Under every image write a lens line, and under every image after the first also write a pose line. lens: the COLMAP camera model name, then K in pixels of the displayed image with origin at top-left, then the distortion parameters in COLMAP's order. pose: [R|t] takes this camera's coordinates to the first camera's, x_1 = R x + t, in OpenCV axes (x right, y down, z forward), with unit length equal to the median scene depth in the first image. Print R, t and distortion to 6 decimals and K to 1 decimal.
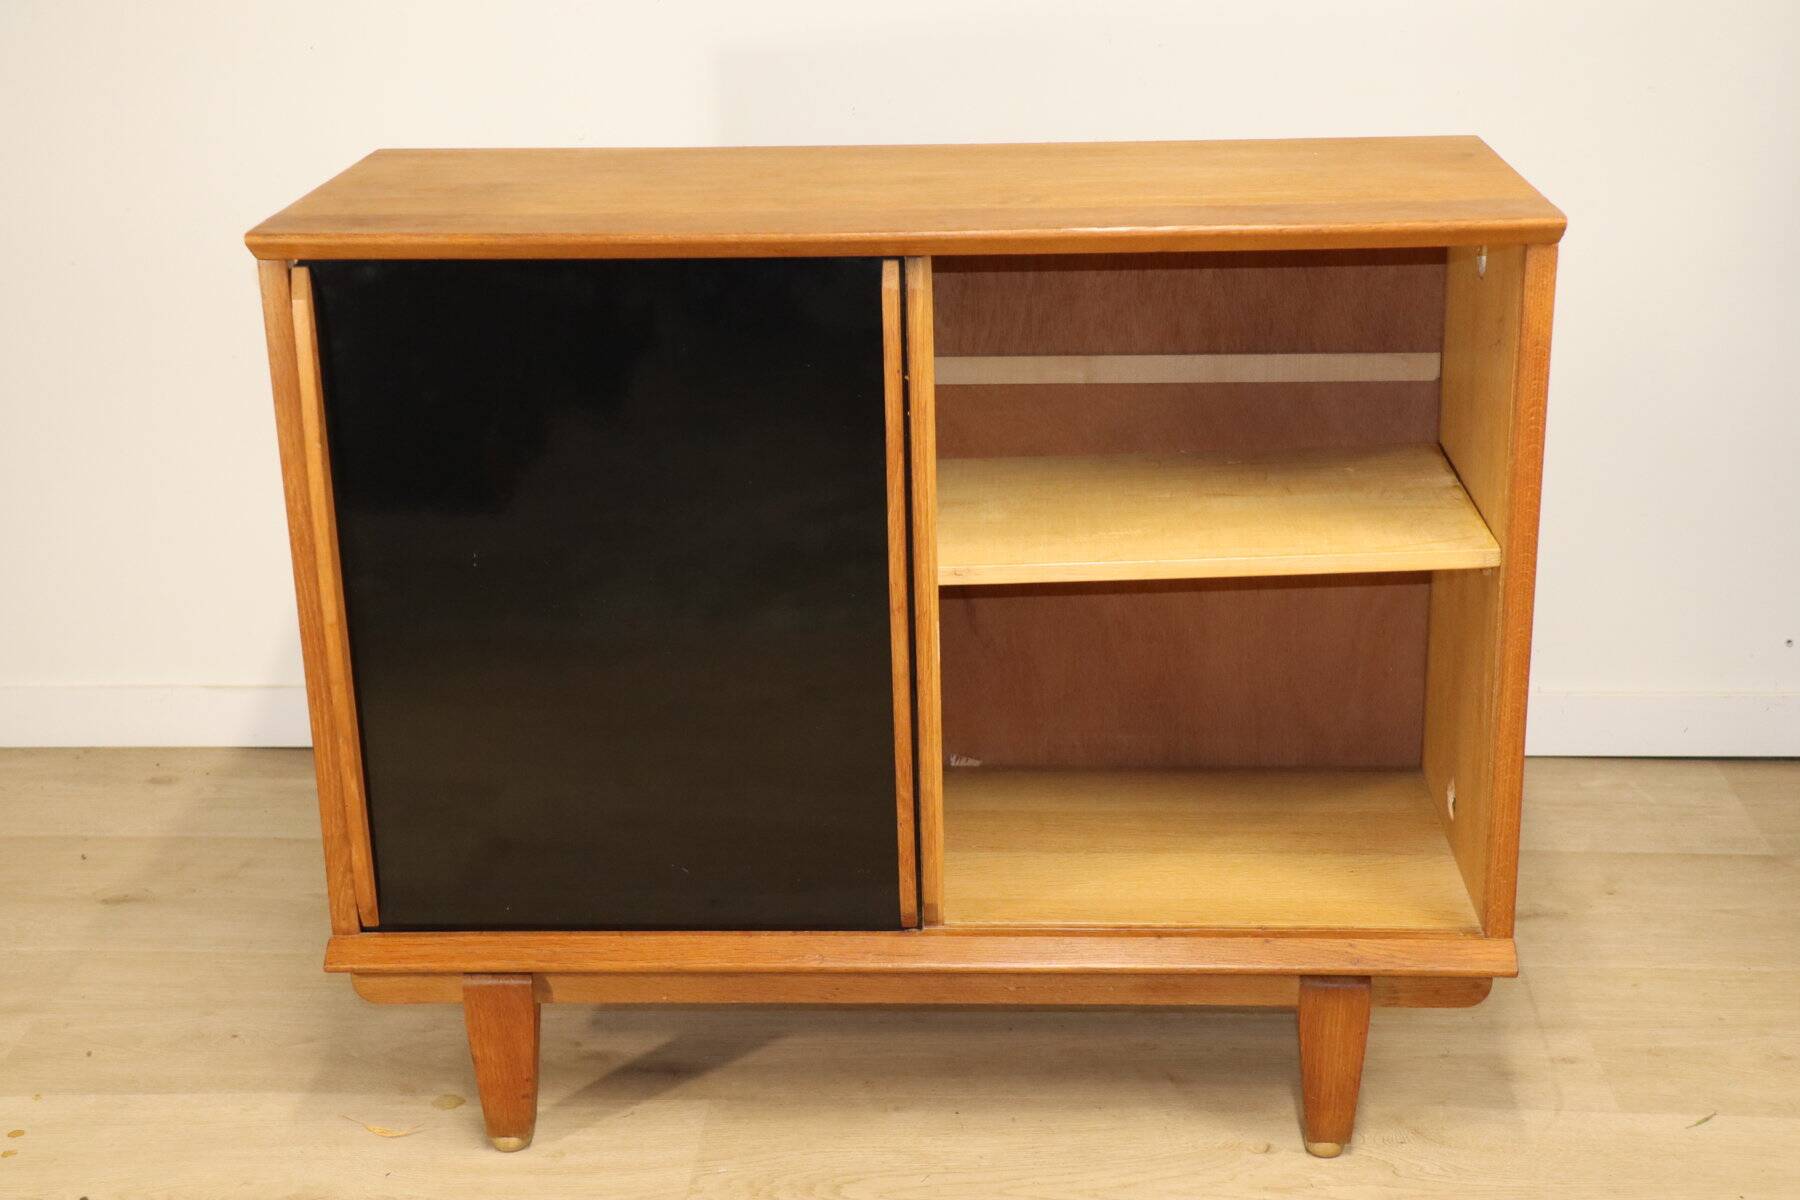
lens RADIAL K [[2498.8, 0, 907.6], [0, 2498.8, 604.3], [0, 0, 1]] dist [0.100508, 0.132969]
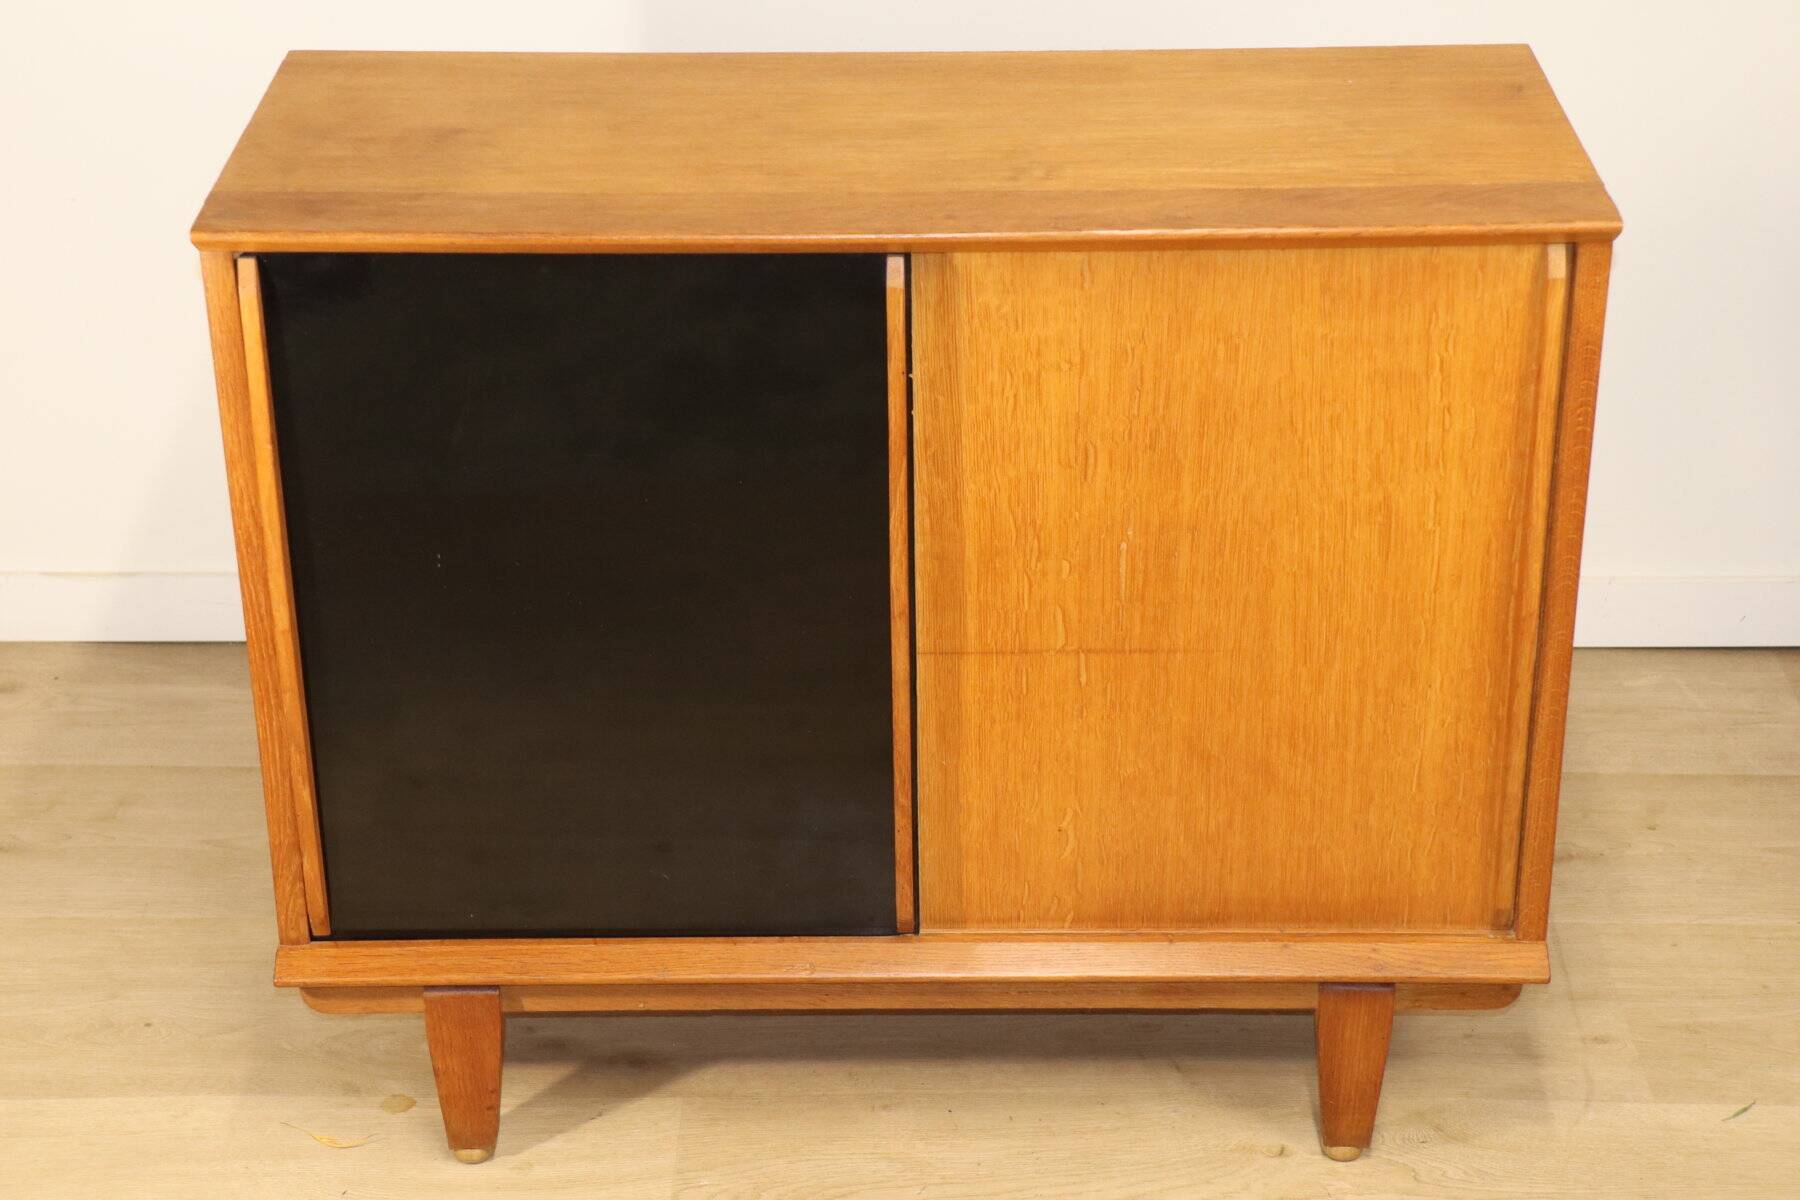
lens RADIAL K [[3273.7, 0, 900.0], [0, 3273.7, 600.0], [0, 0, 1]] dist [0.239607, 0.132961]
pose [[0.999038, -0.007489, 0.043209, -0.052945], [0.001675, 0.991111, 0.133030, -0.156490], [-0.043821, -0.132830, 0.990170, -0.197602]]
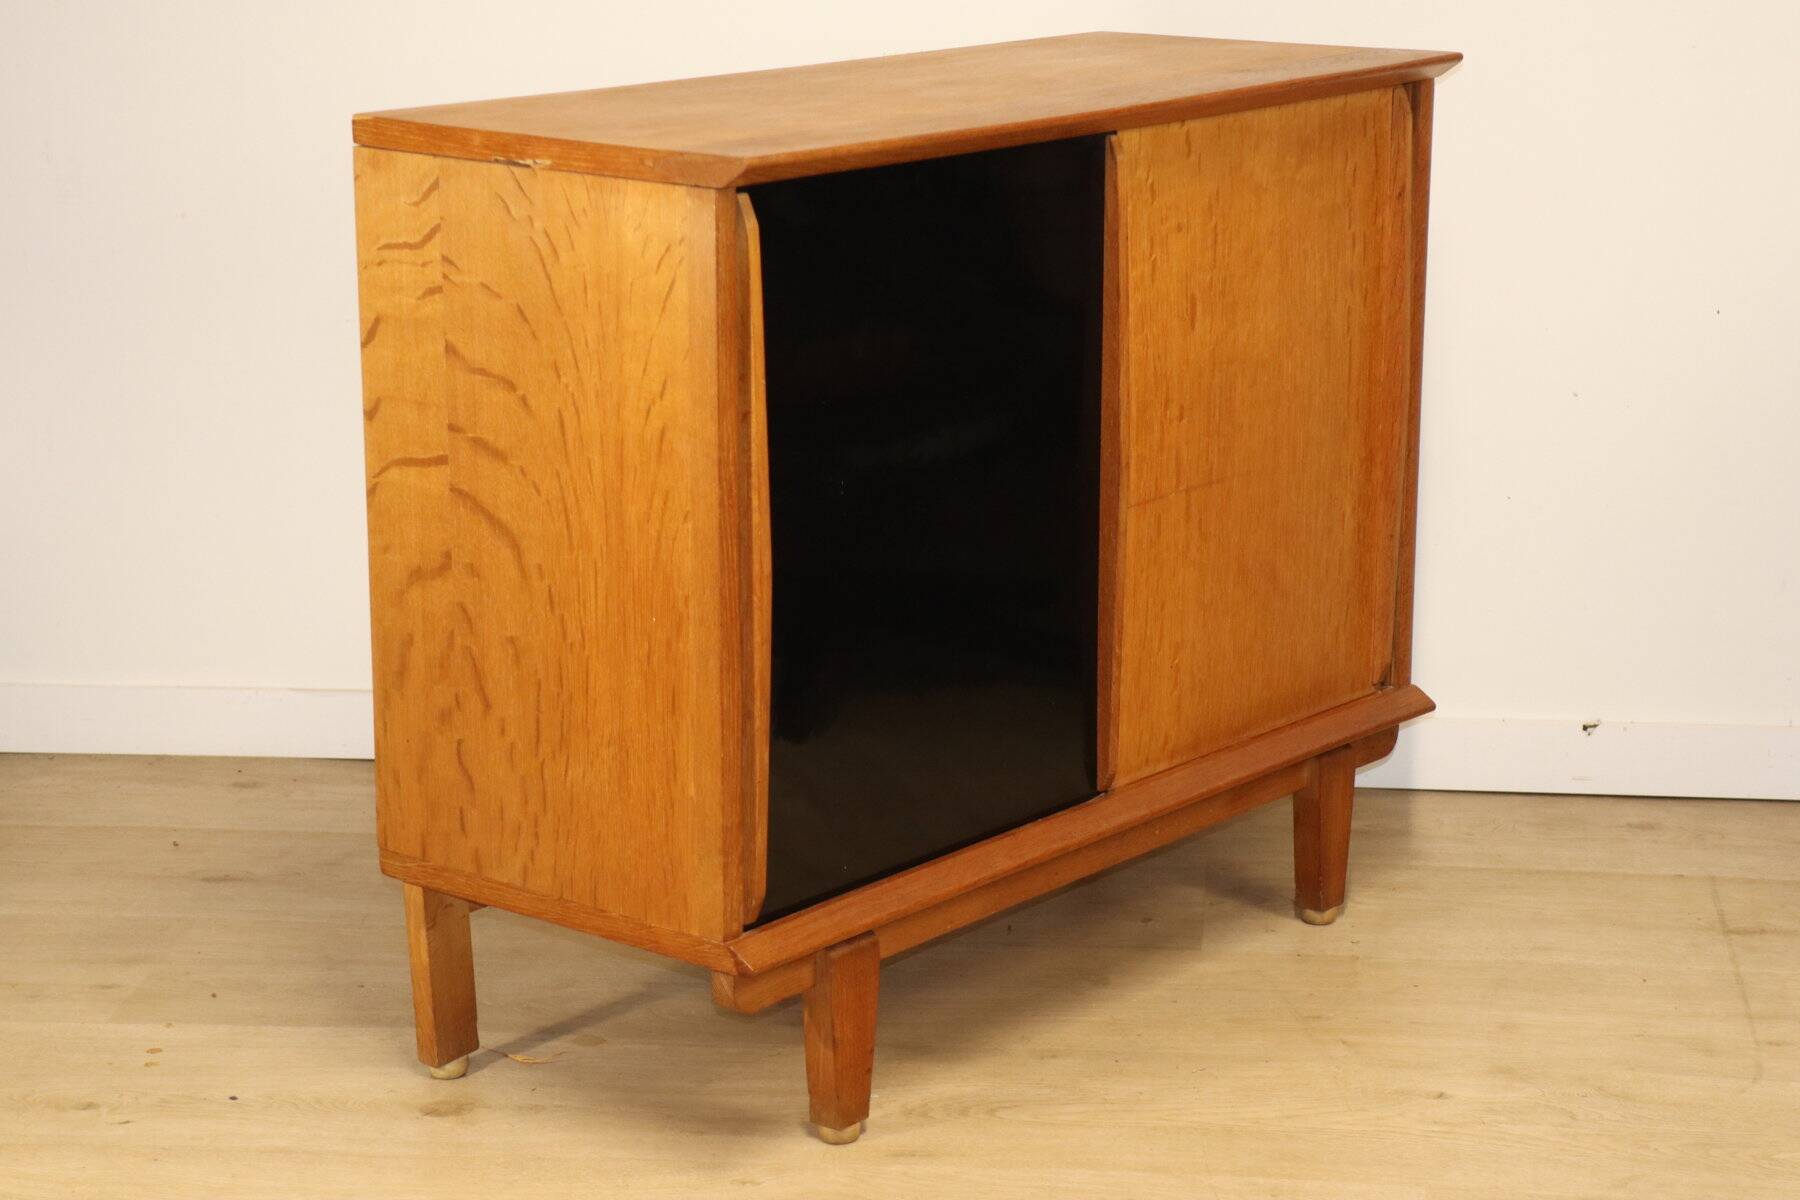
lens RADIAL K [[3685.6, 0, 896.5], [0, 3685.6, 604.8], [0, 0, 1]] dist [0.277809, -0.062085]
pose [[0.593425, -0.170128, 0.786704, -1.221711], [0.249663, 0.968104, 0.021031, 0.001324], [-0.765190, 0.183931, 0.616972, 0.112210]]
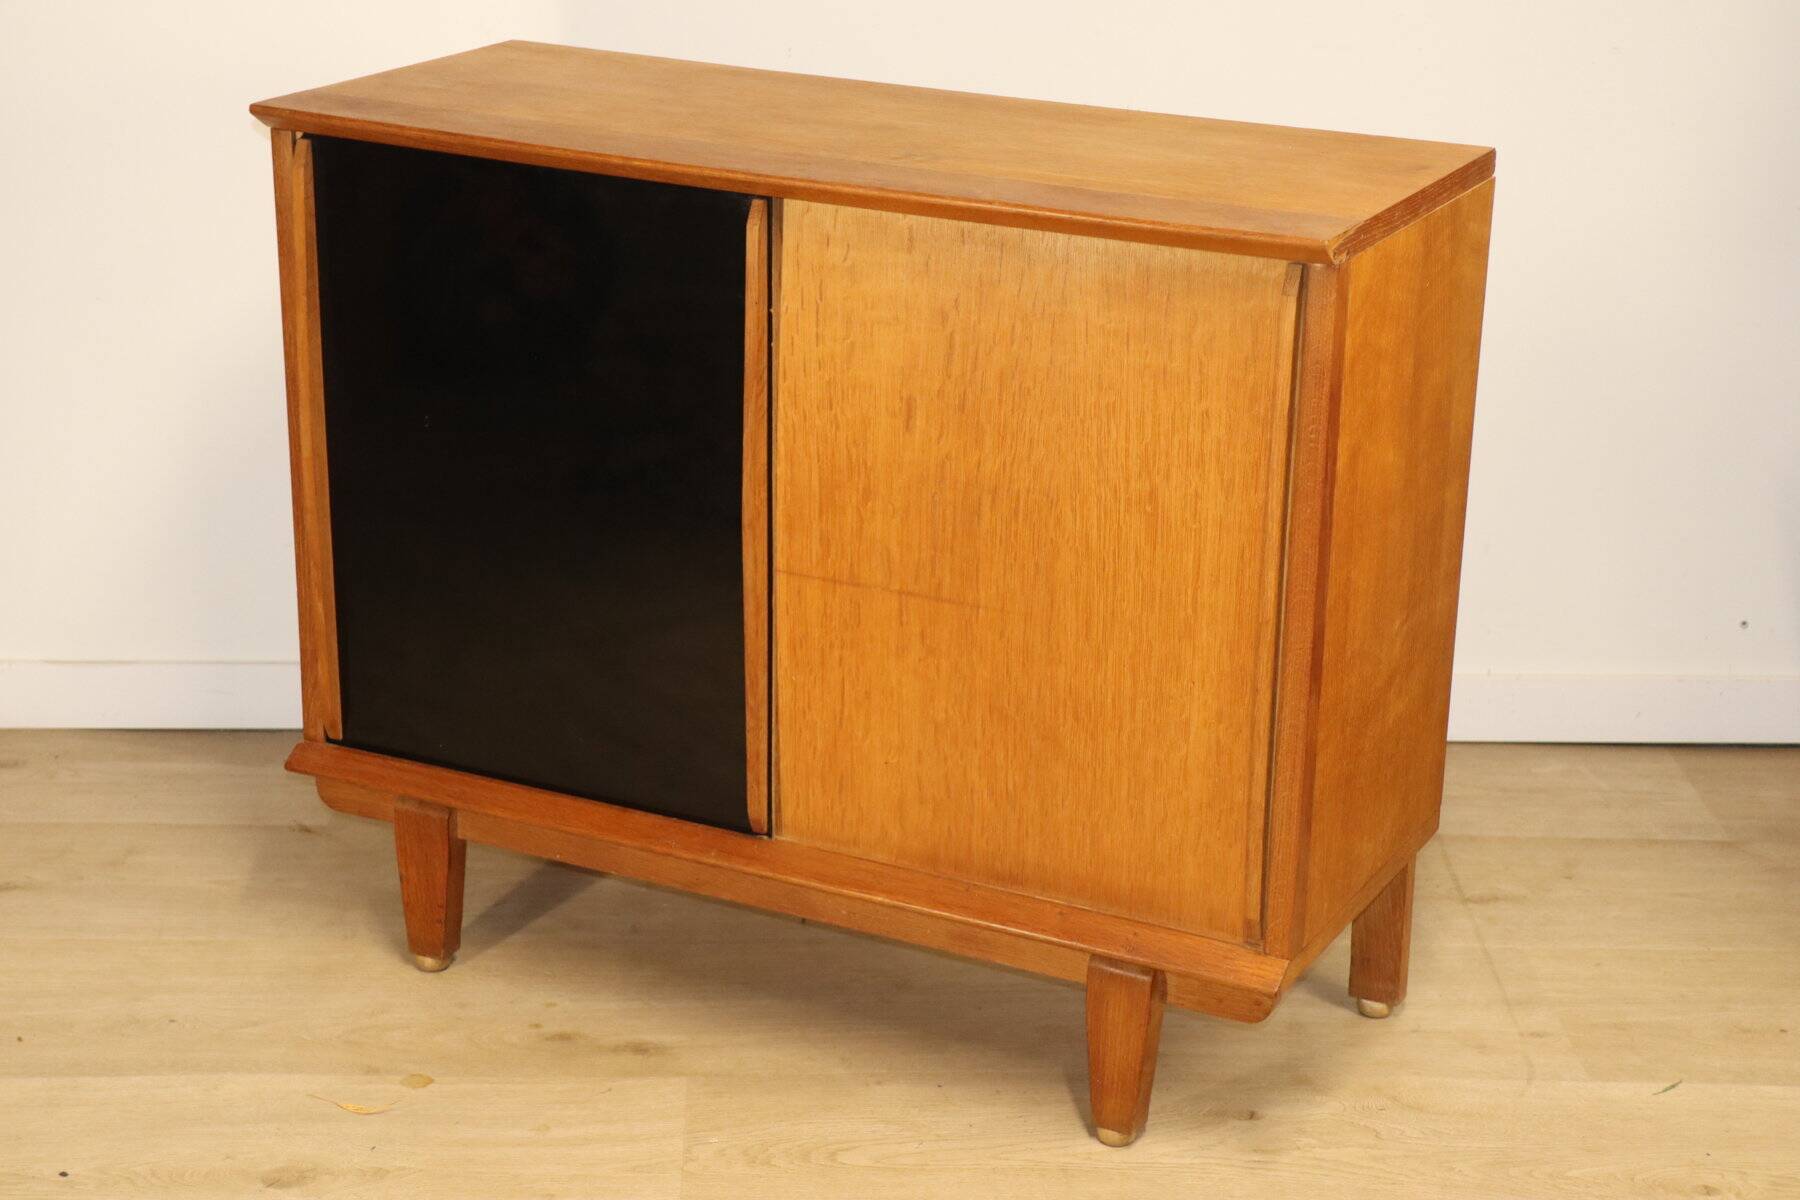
lens RADIAL K [[3273.7, 0, 900.0], [0, 3273.7, 600.0], [0, 0, 1]] dist [0.239607, 0.132961]
pose [[0.910126, 0.170410, -0.377664, 0.553749], [-0.169760, 0.984854, 0.035284, -0.025543], [0.377957, 0.032000, 0.925270, -0.250698]]
